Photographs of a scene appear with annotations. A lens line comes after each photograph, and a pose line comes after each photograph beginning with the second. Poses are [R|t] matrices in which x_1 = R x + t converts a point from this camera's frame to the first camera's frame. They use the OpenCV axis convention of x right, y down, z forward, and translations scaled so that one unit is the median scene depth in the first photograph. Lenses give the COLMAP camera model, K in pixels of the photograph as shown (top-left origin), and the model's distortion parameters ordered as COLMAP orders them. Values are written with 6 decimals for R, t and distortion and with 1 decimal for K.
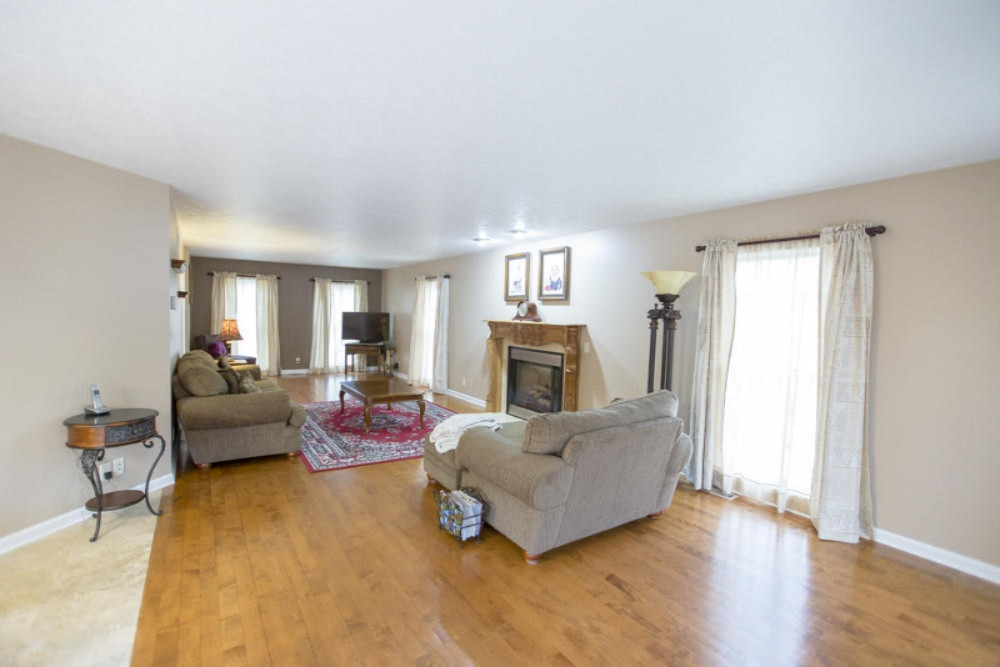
lens RADIAL K [[471.2, 0, 491.2], [0, 471.2, 327.5], [0, 0, 1]] dist [-0.027767, 0.003351]
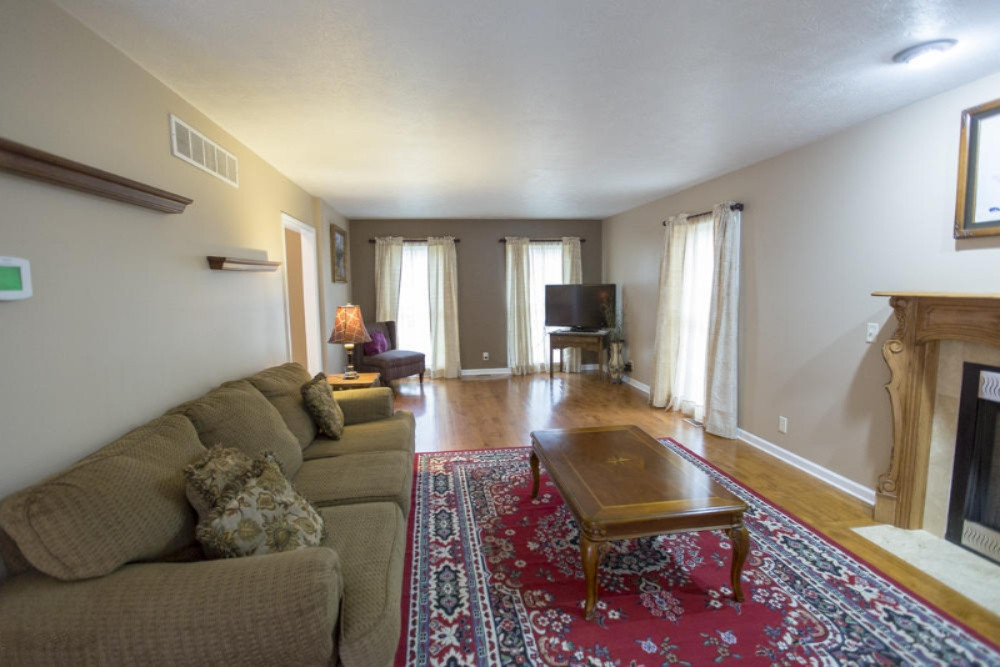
lens RADIAL K [[471.2, 0, 496.5], [0, 471.2, 334.9], [0, 0, 1]] dist [-0.027767, 0.003351]
pose [[0.907990, 0.005257, -0.418958, -0.147143], [0.026375, 0.997221, 0.069676, -0.016838], [0.418160, -0.074315, 0.905328, 0.540190]]
